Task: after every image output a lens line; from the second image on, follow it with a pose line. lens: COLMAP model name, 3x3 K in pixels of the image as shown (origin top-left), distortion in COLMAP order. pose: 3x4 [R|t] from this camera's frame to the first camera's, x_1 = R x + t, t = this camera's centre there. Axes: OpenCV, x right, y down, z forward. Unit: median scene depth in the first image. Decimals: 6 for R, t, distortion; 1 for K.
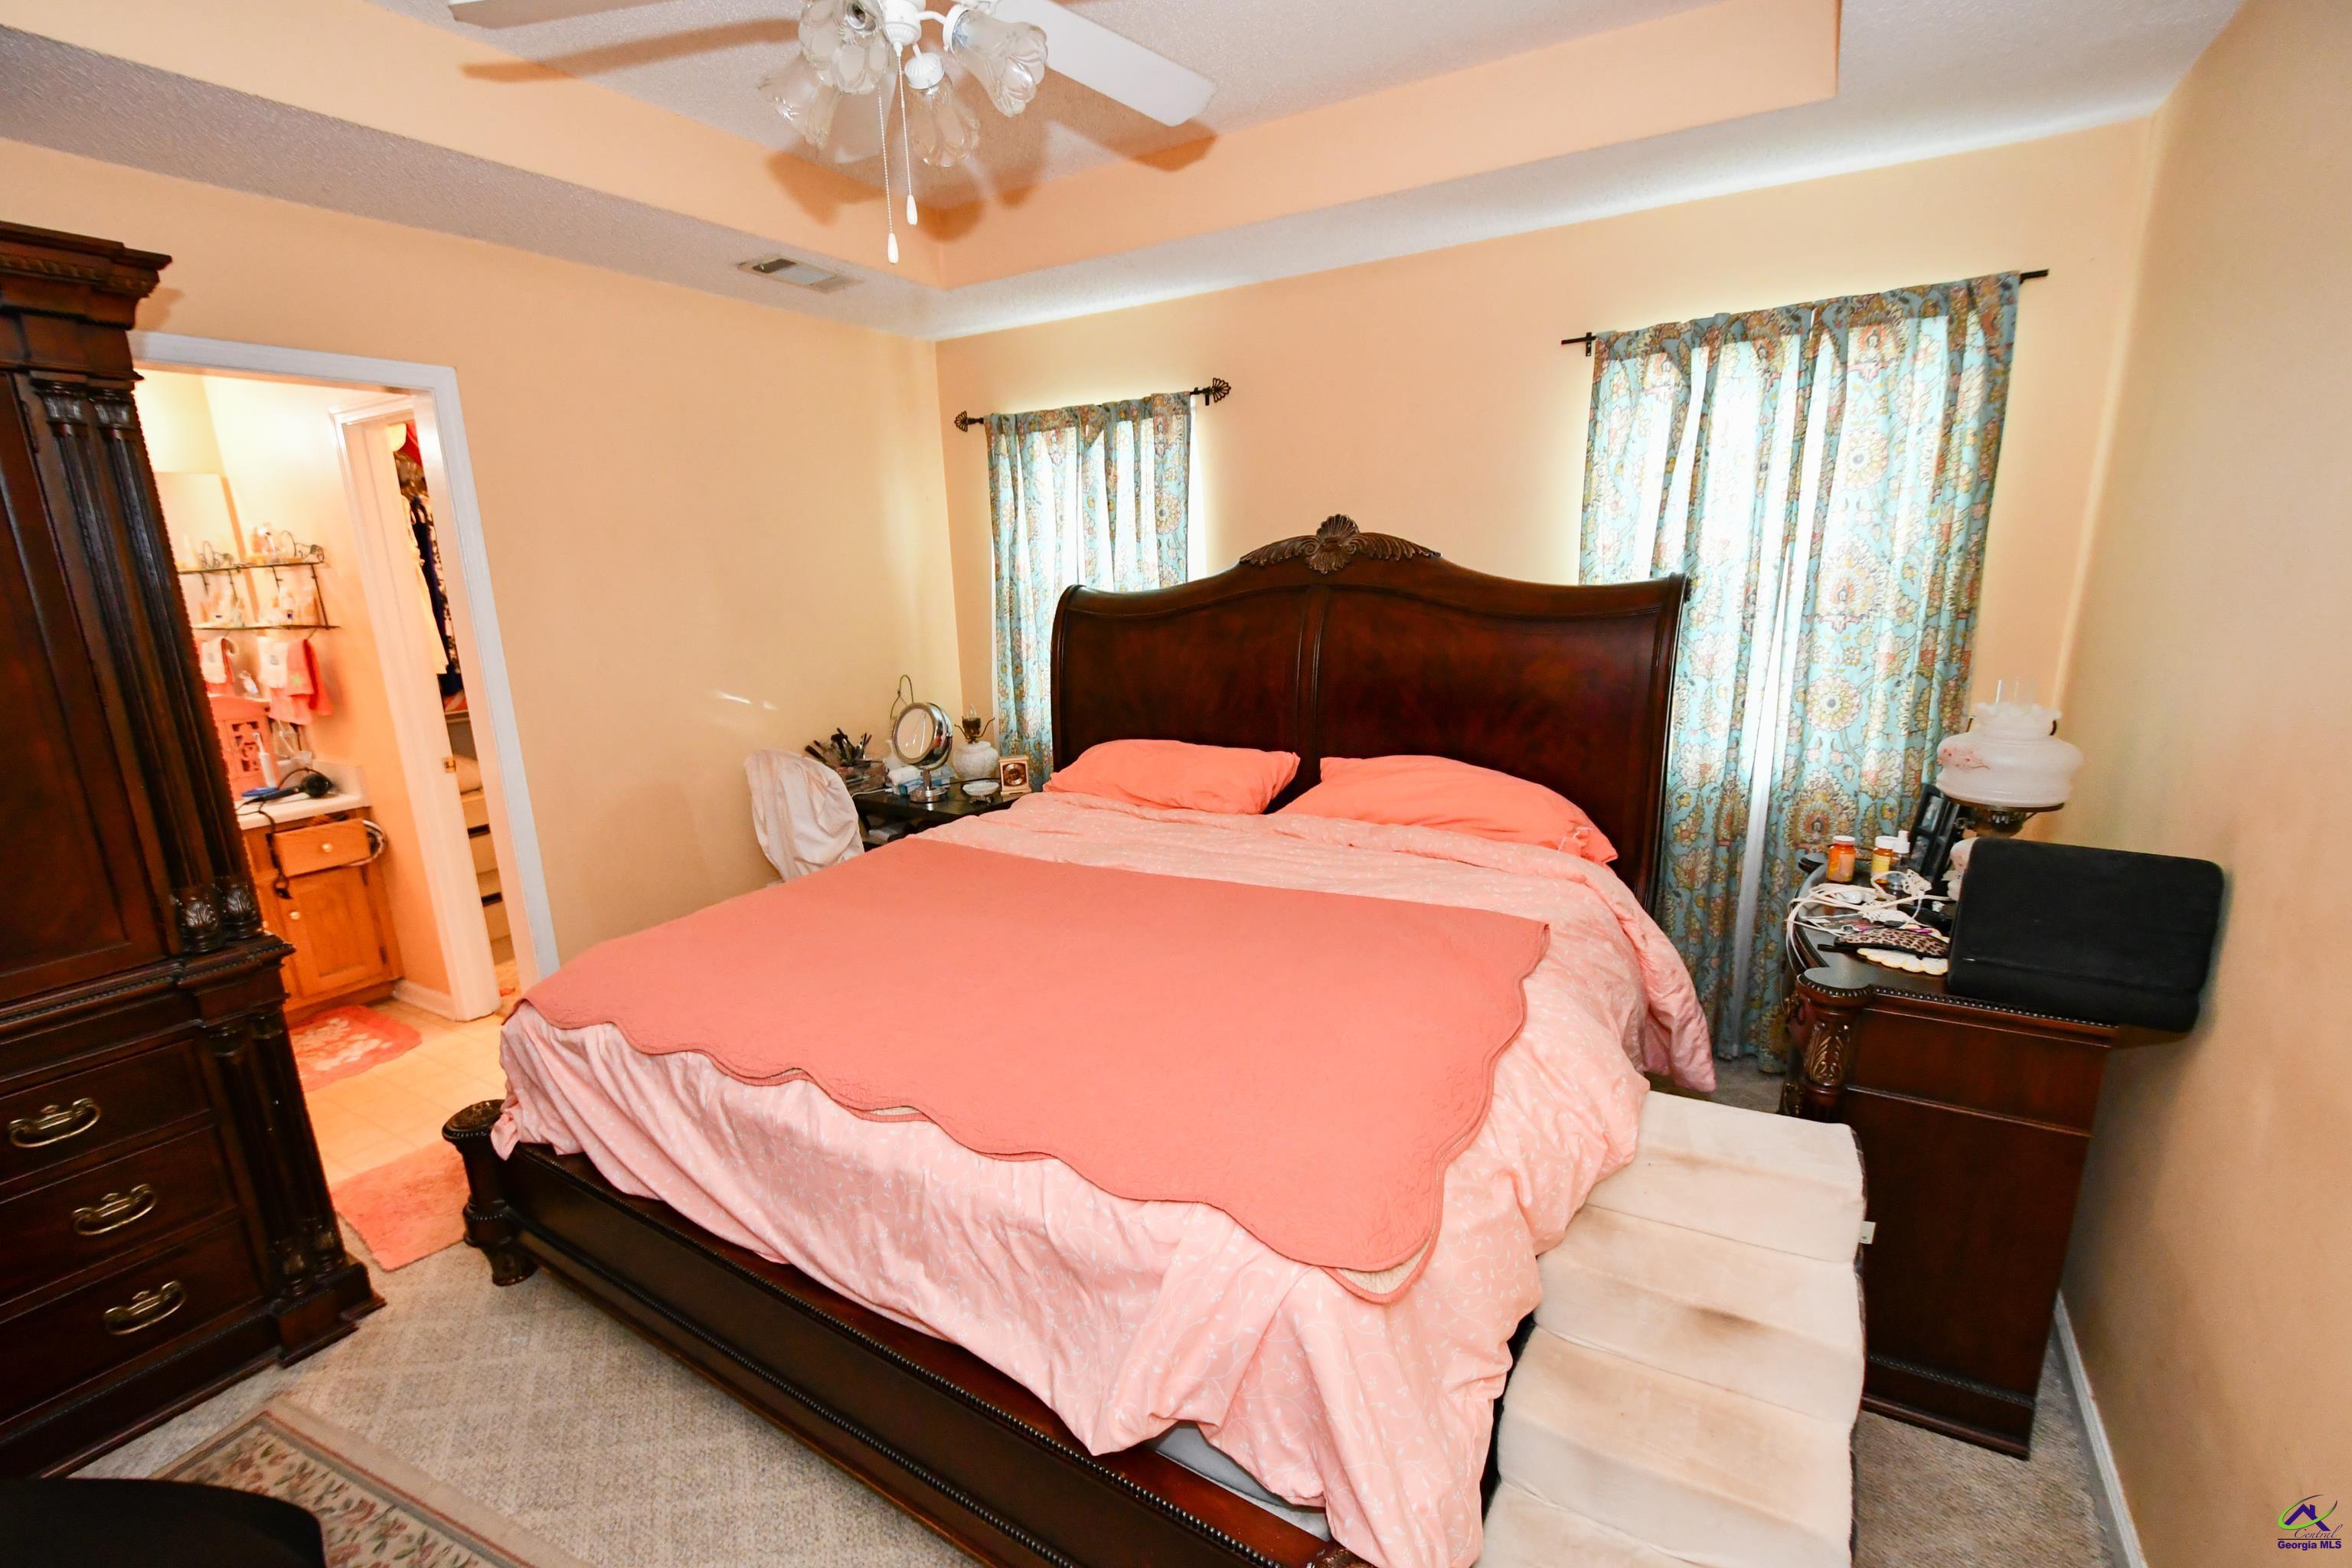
lens RADIAL K [[1027.3, 0, 1149.0], [0, 1027.3, 814.6], [0, 0, 1]] dist [0.002476, -0.006509]
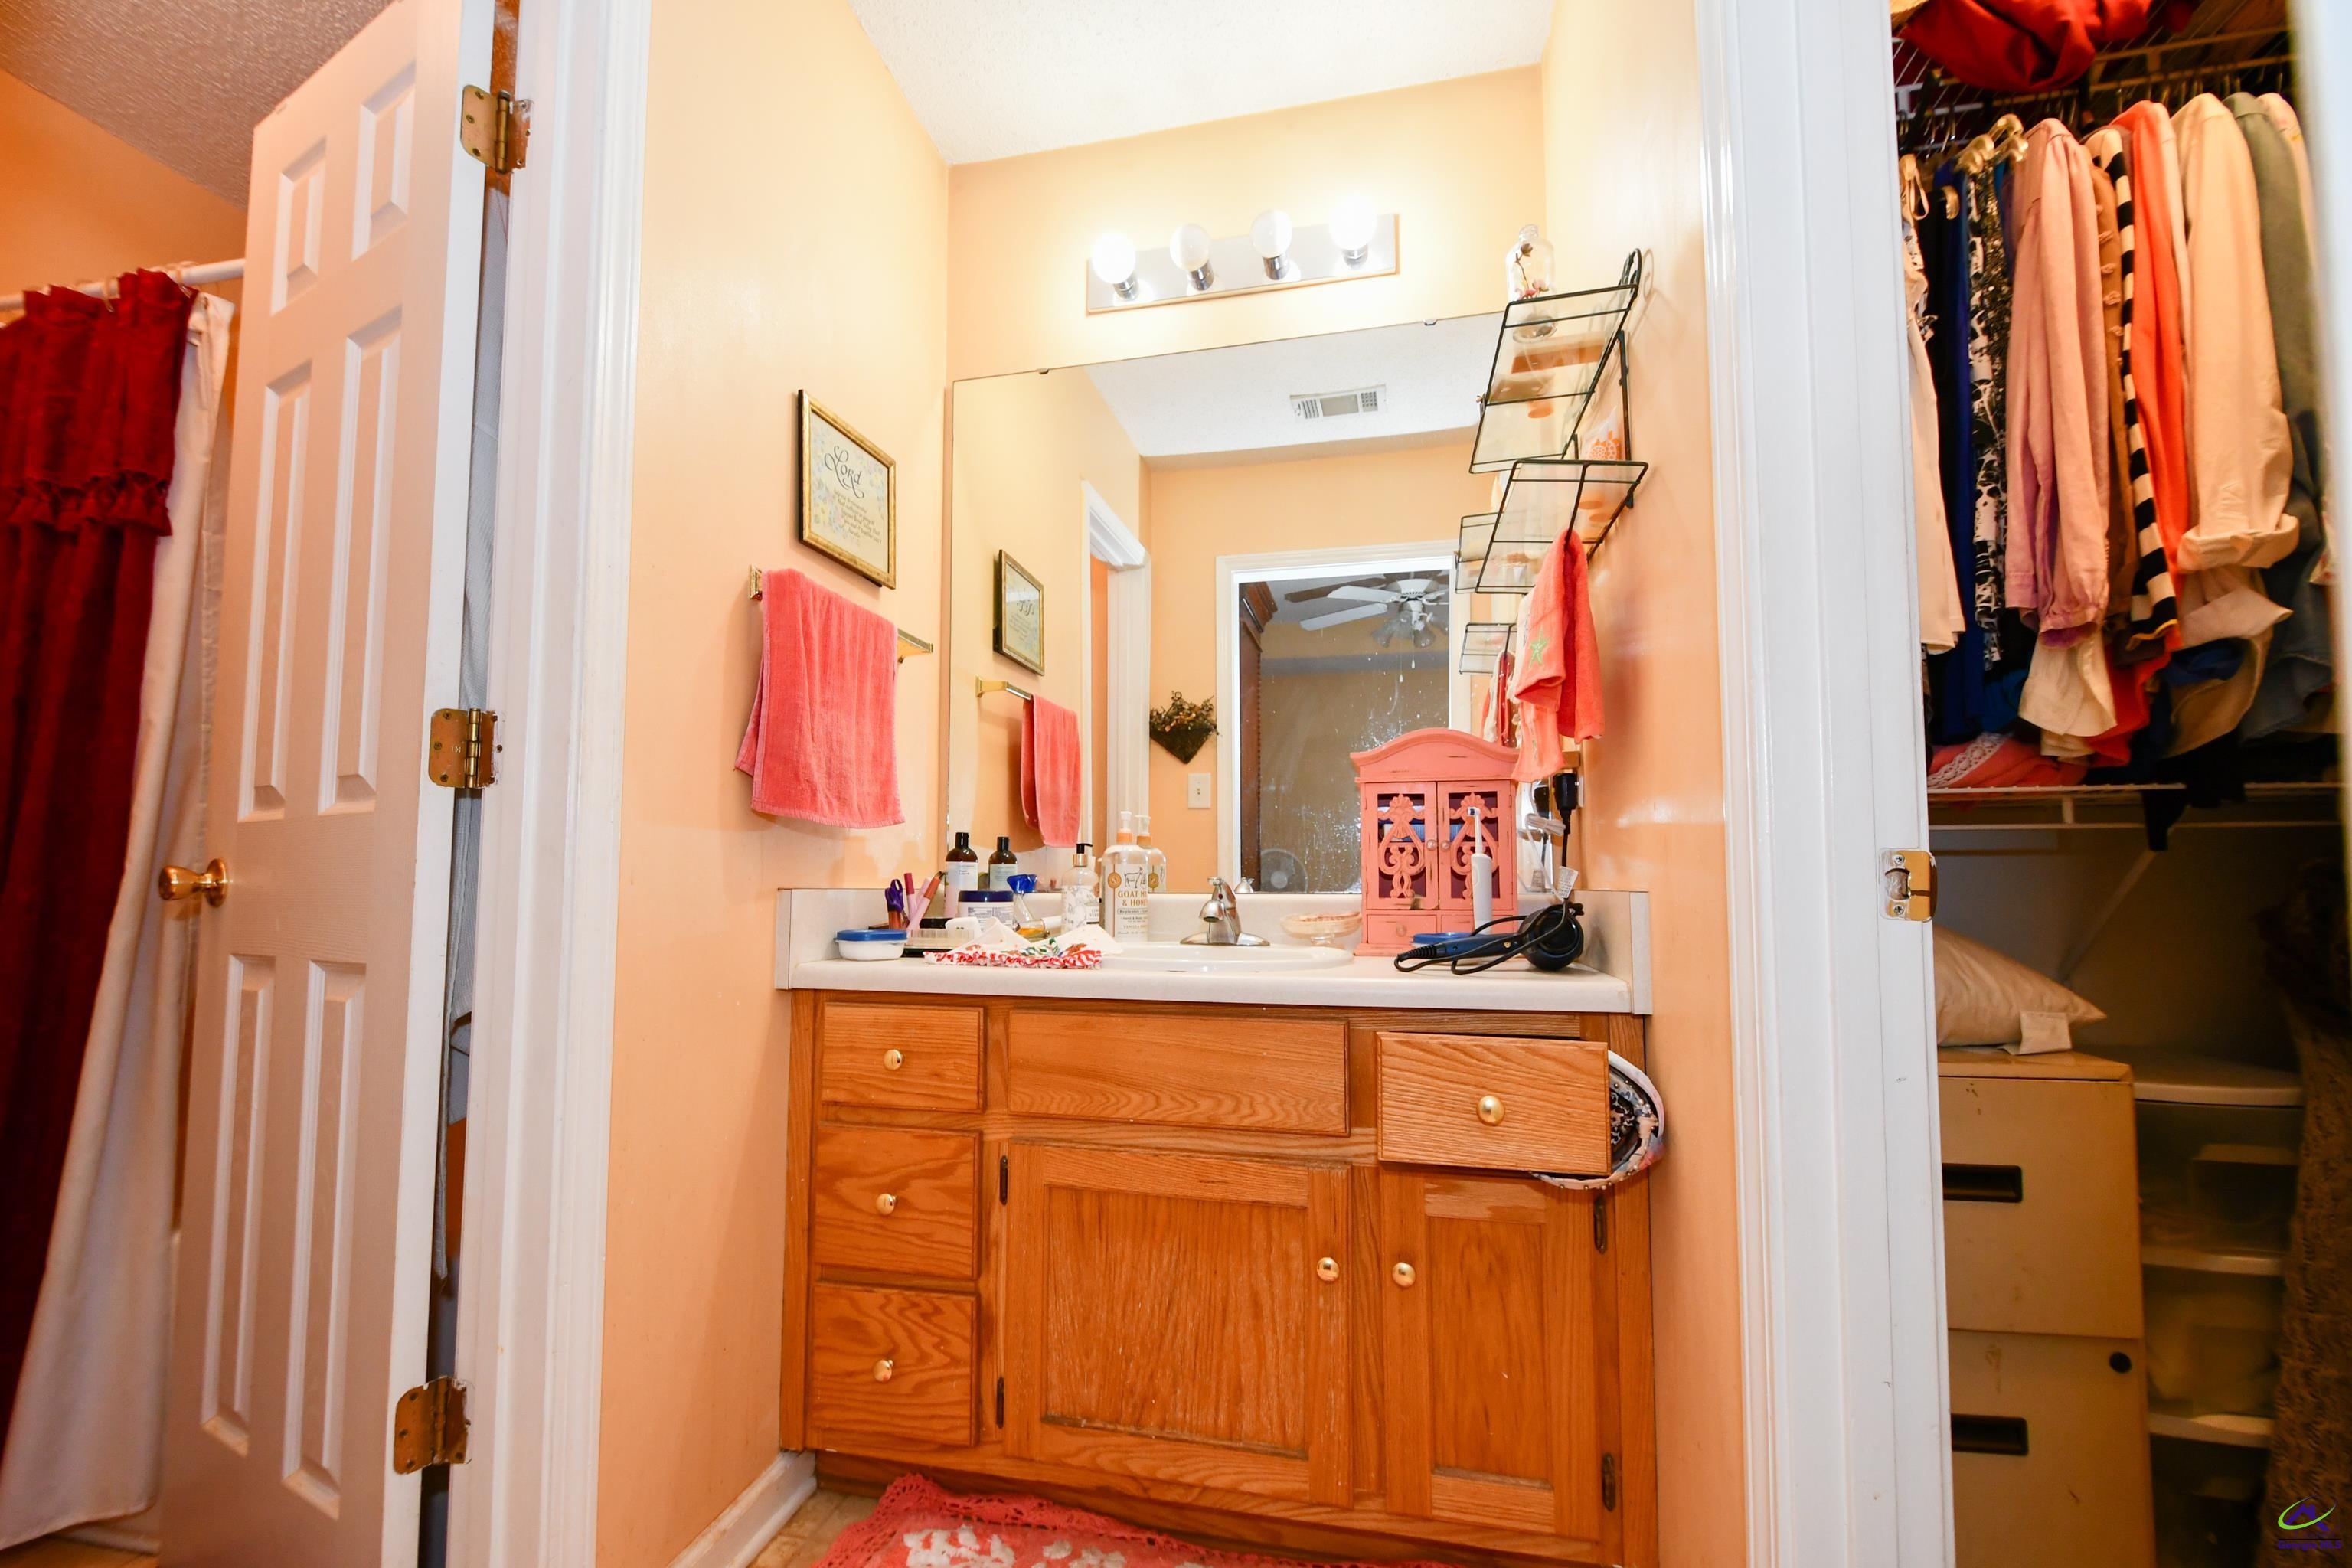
lens RADIAL K [[1027.3, 0, 1149.0], [0, 1027.3, 814.6], [0, 0, 1]] dist [0.002476, -0.006509]
pose [[0.312151, -0.012340, -0.949953, -0.490817], [-0.234442, 0.967991, -0.089611, -0.003660], [0.920651, 0.250681, 0.299266, 0.731300]]
